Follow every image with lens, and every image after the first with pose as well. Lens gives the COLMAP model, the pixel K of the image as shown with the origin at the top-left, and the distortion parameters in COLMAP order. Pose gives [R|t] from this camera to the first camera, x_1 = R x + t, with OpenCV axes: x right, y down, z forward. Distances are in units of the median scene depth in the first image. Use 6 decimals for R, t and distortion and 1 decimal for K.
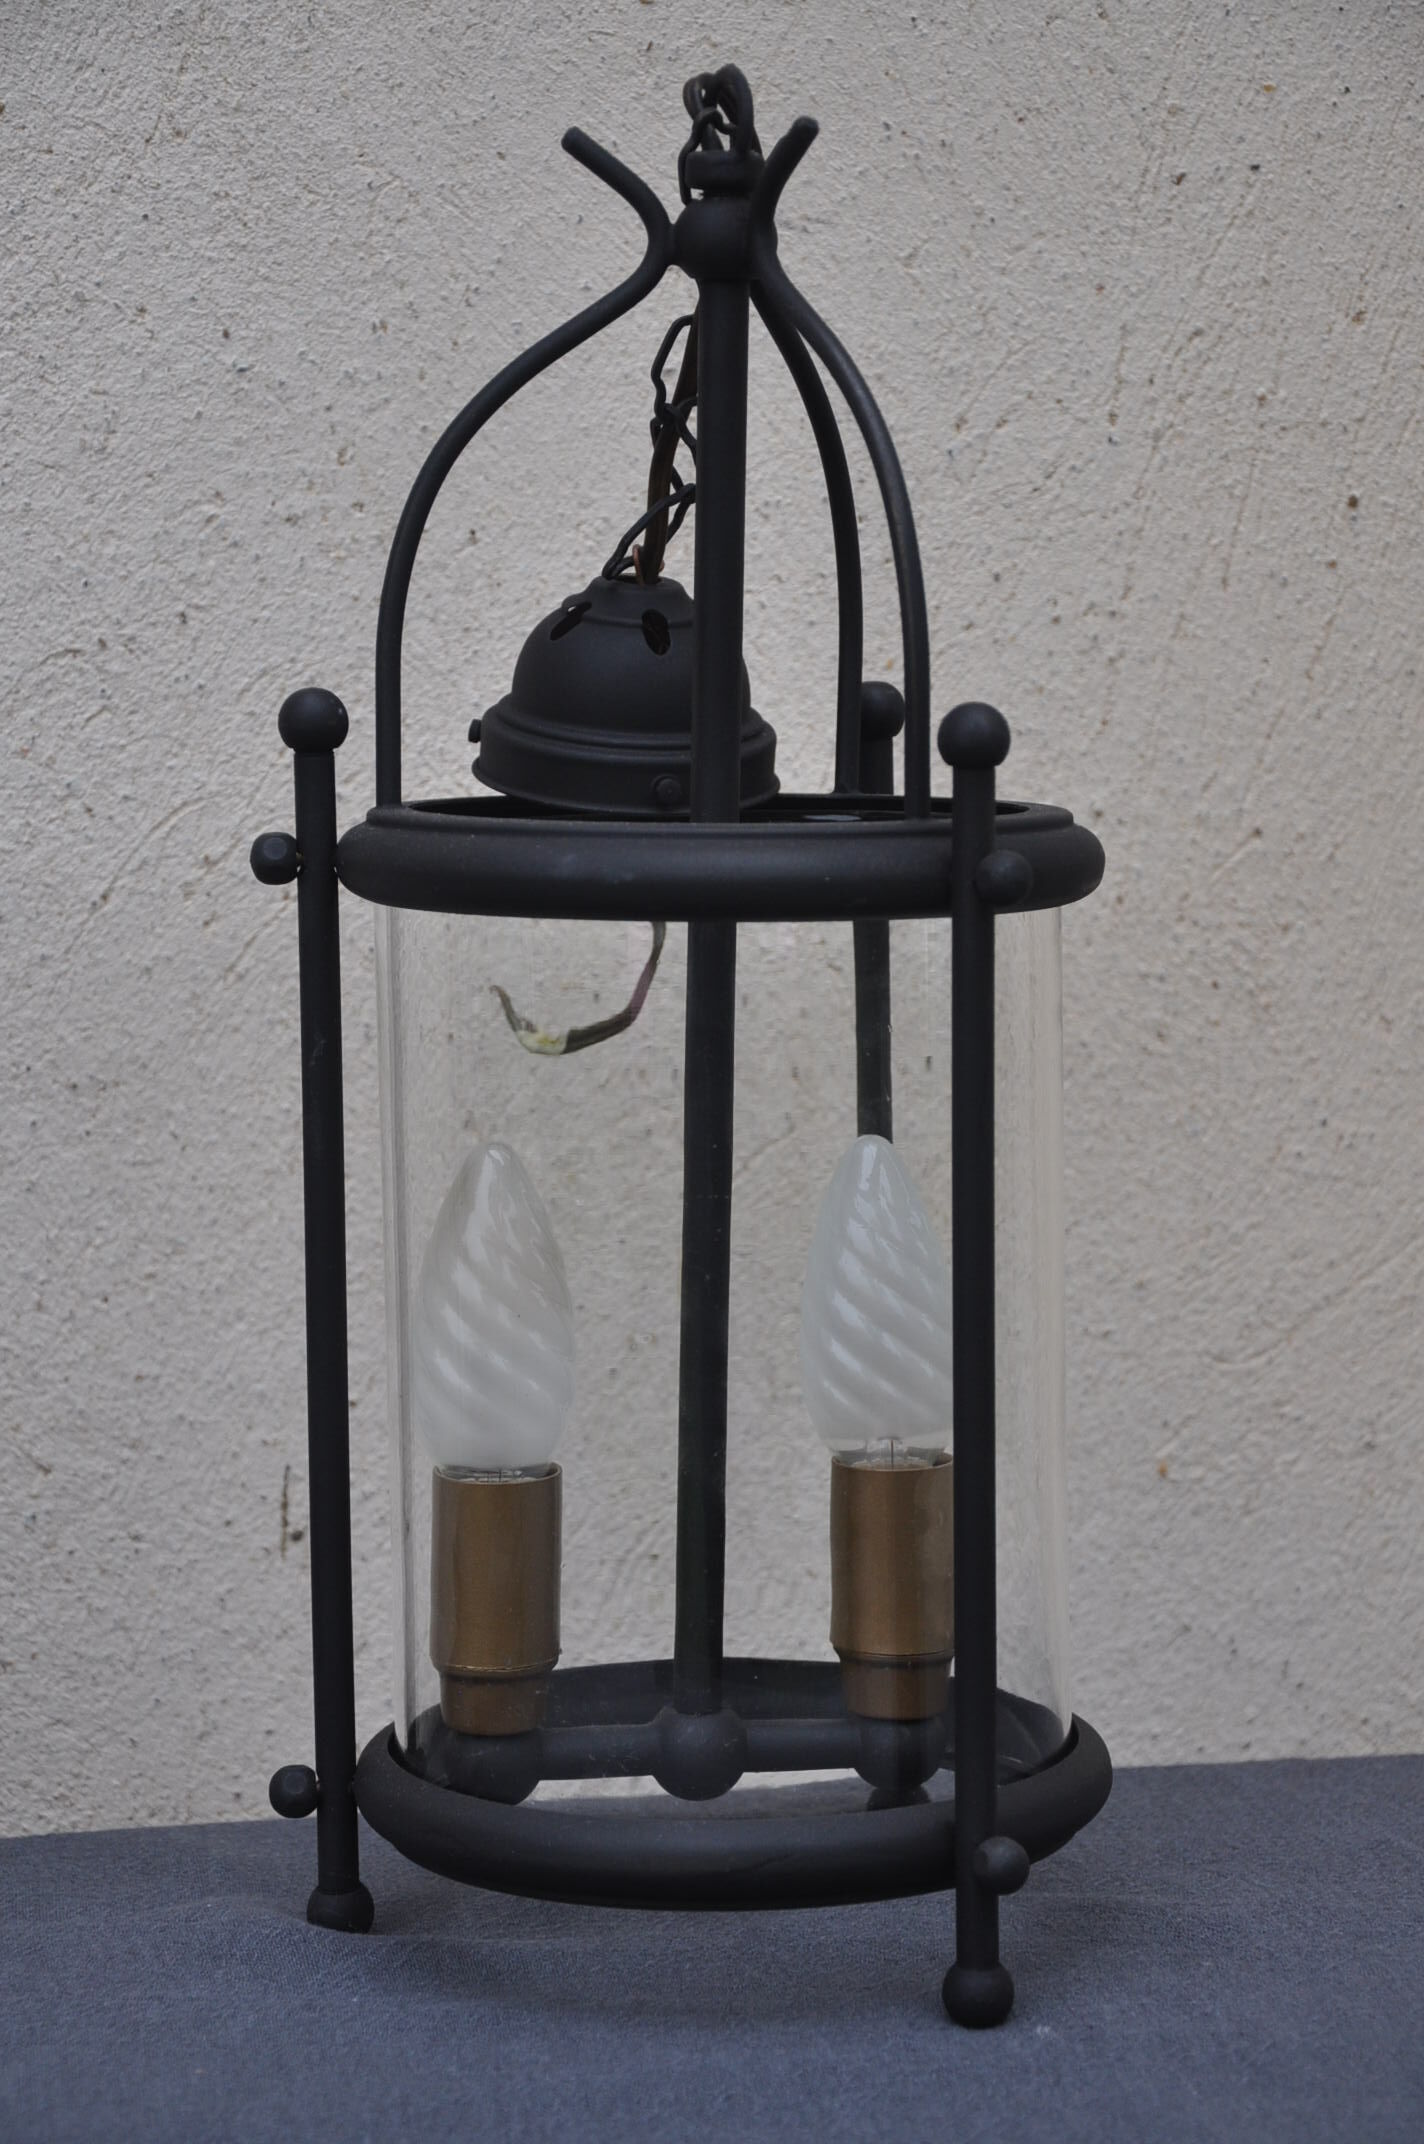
lens RADIAL K [[5328.9, 0, 732.0], [0, 5328.9, 1091.3], [0, 0, 1]] dist [0.494417, 0.000000]
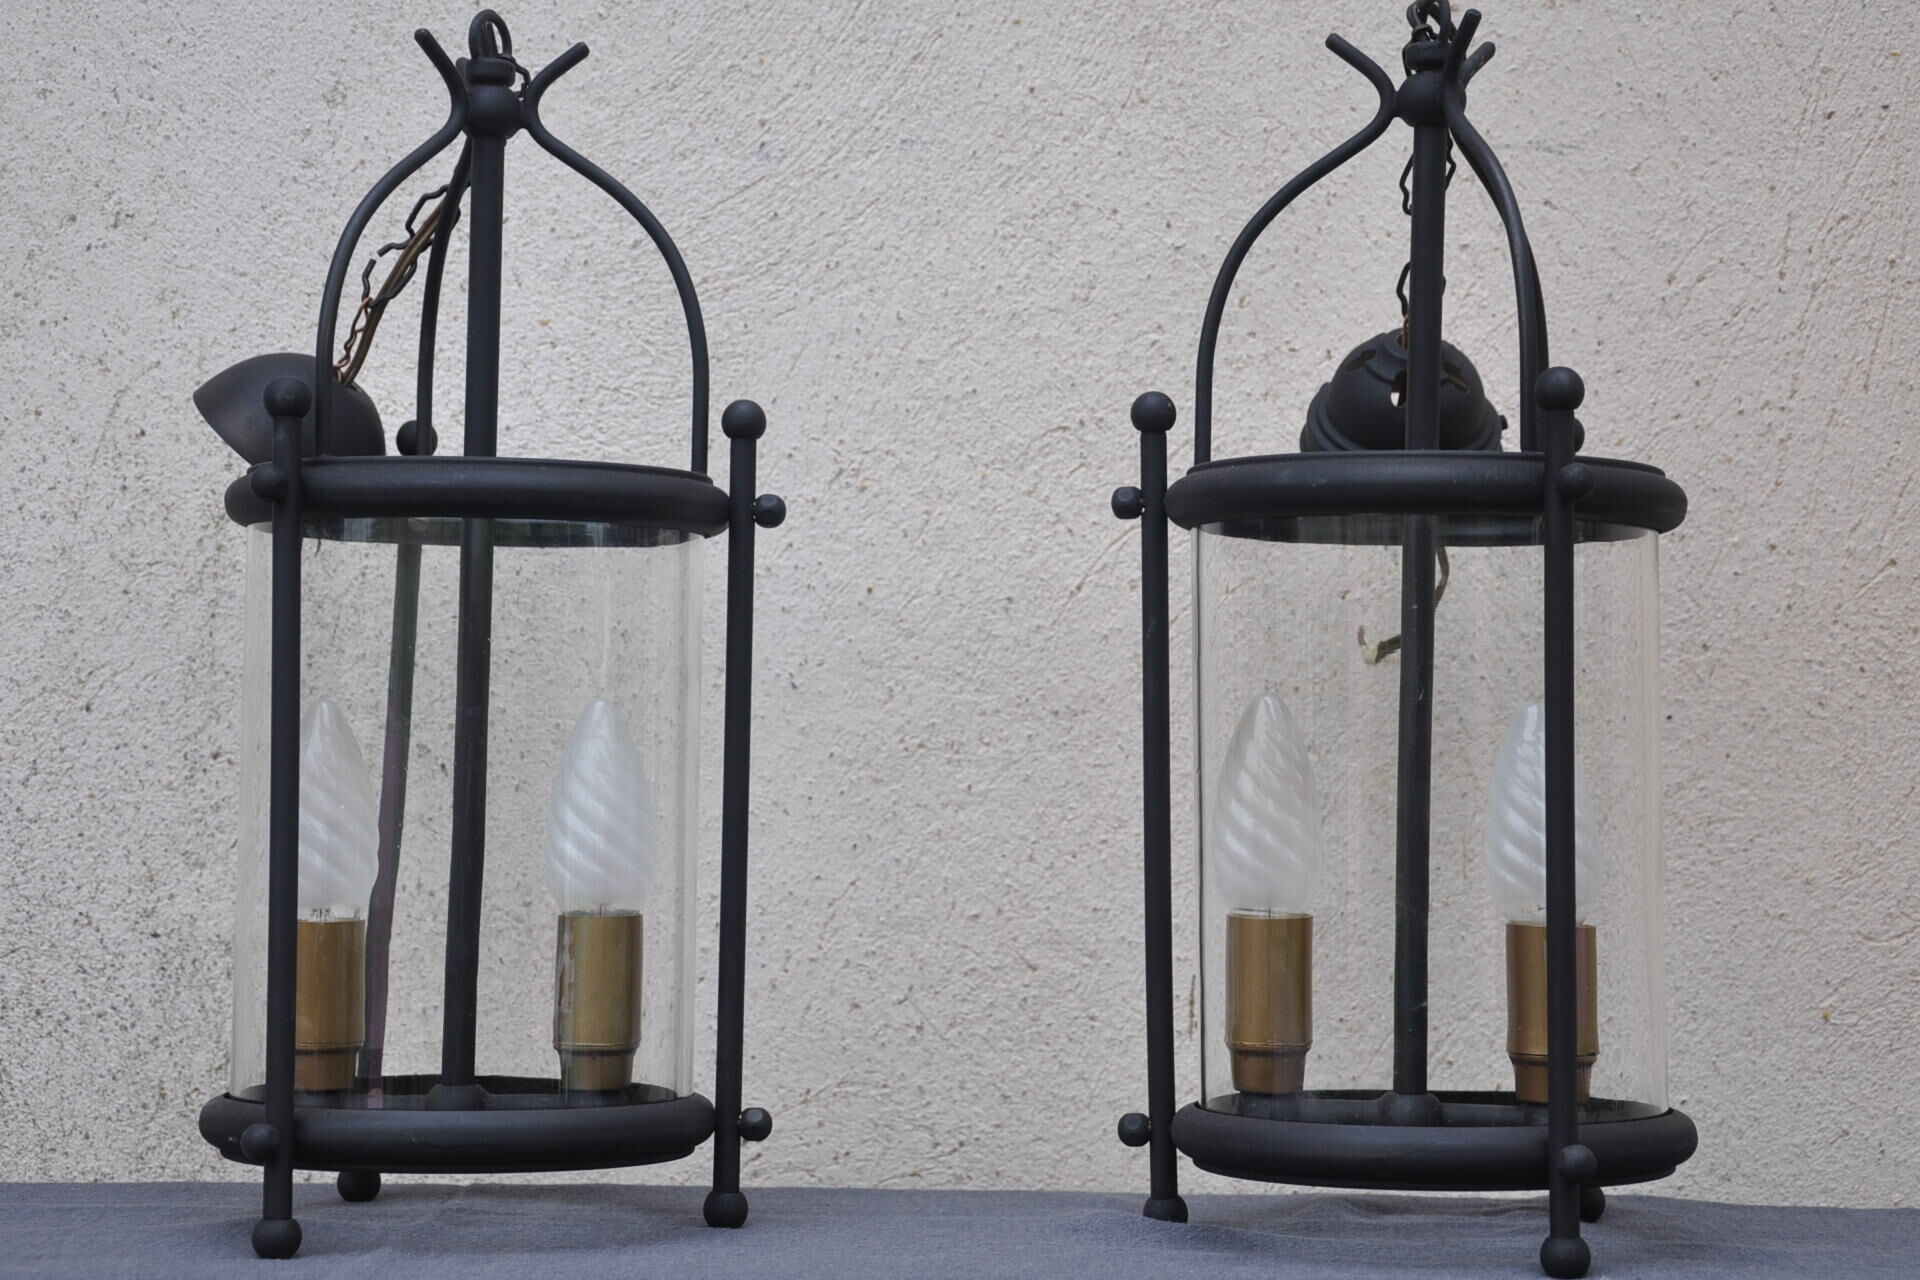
lens RADIAL K [[3890.9, 0, 942.2], [0, 3890.9, 639.0], [0, 0, 1]] dist [0.245406, 0.000000]
pose [[0.962875, 0.001847, -0.269941, 0.143086], [-0.041128, 0.989306, -0.139935, 0.133288], [0.266796, 0.145842, 0.952654, -0.061624]]
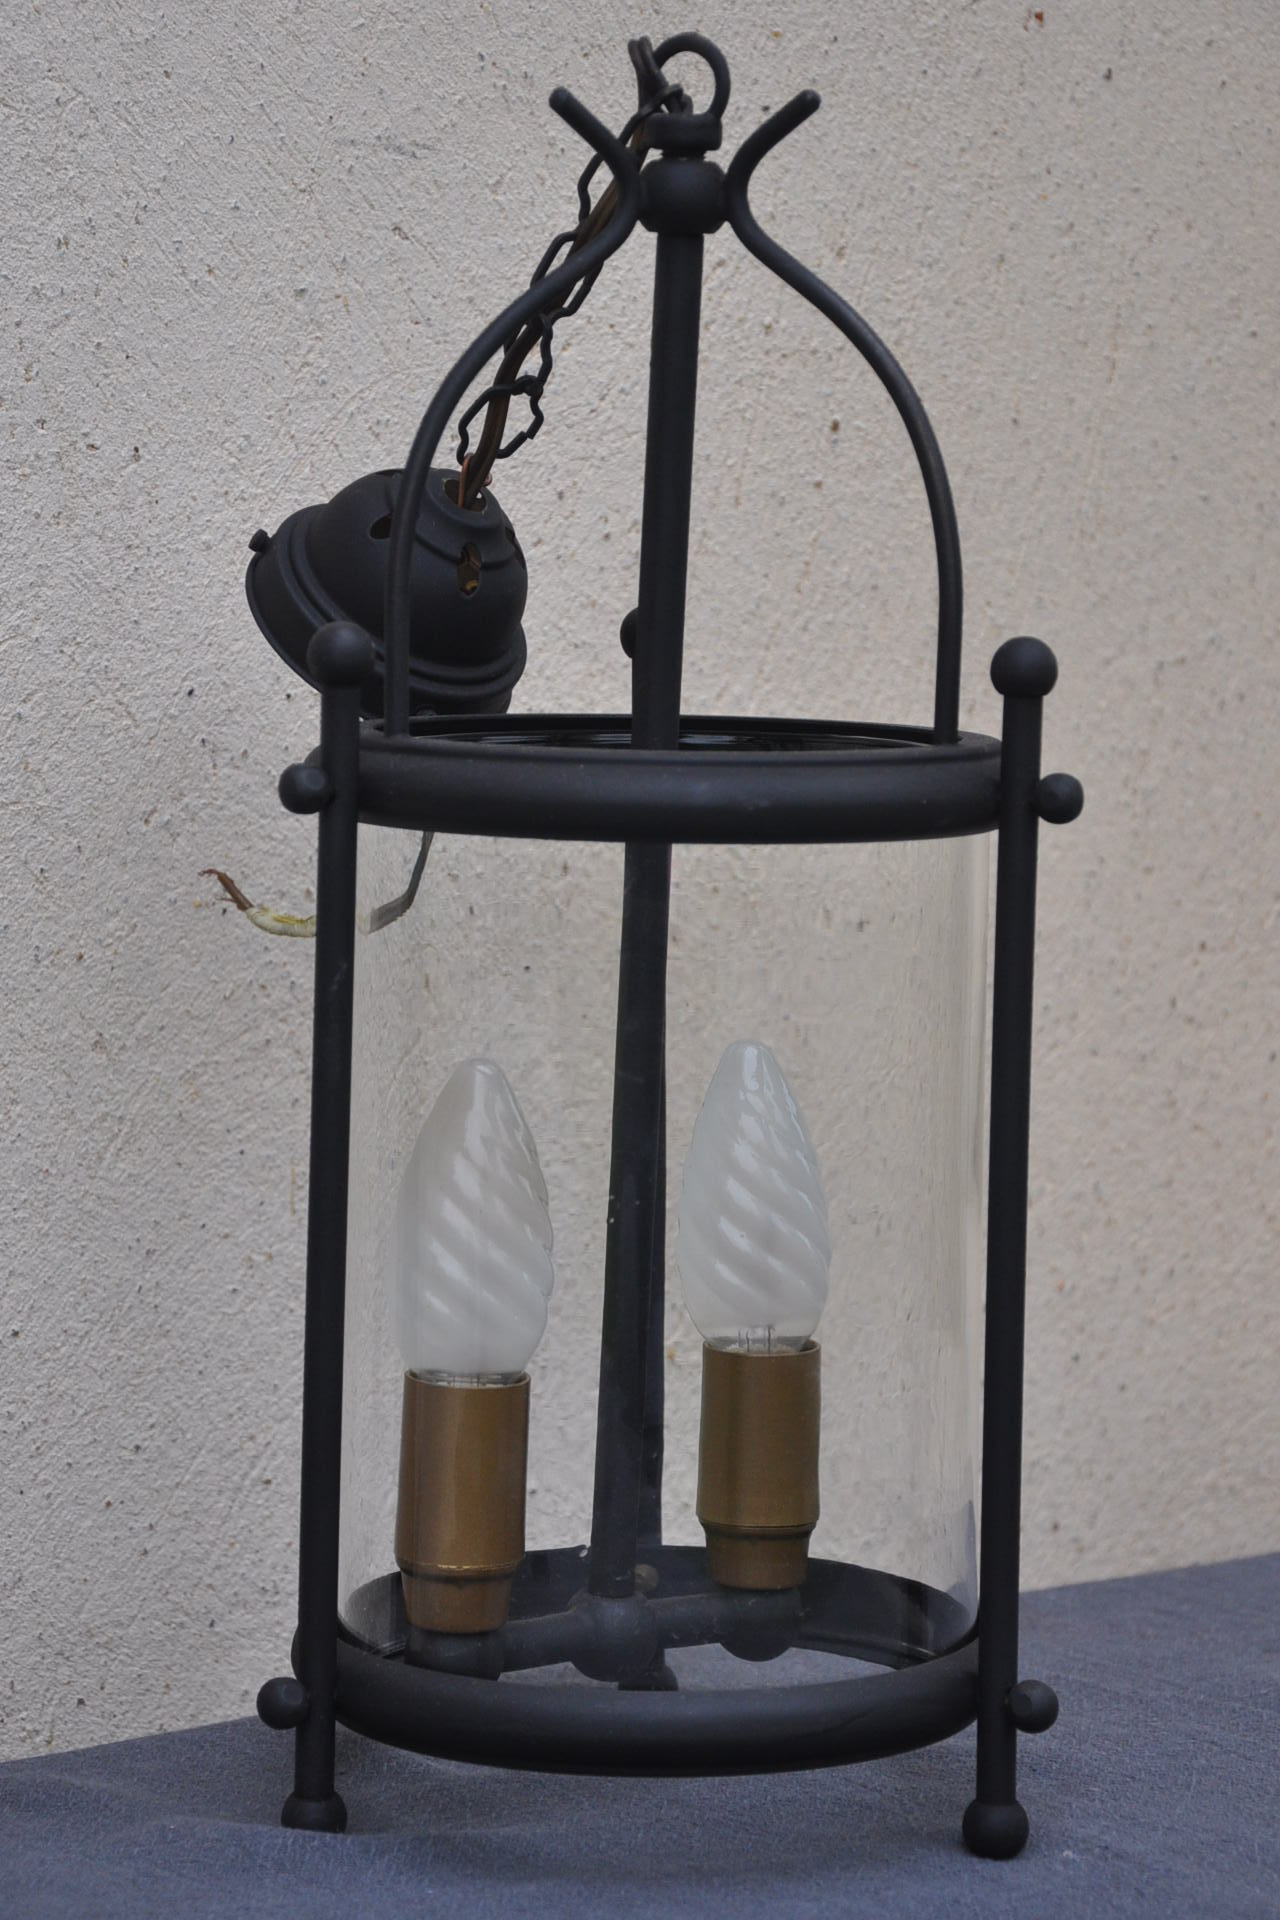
lens RADIAL K [[6480.8, 0, 711.2], [0, 6480.8, 983.5], [0, 0, 1]] dist [0.675740, 0.000000]
pose [[0.885784, -0.030883, 0.463069, -0.517489], [0.027204, 0.999523, 0.014622, -0.020113], [-0.463300, -0.000355, 0.886202, -0.123195]]
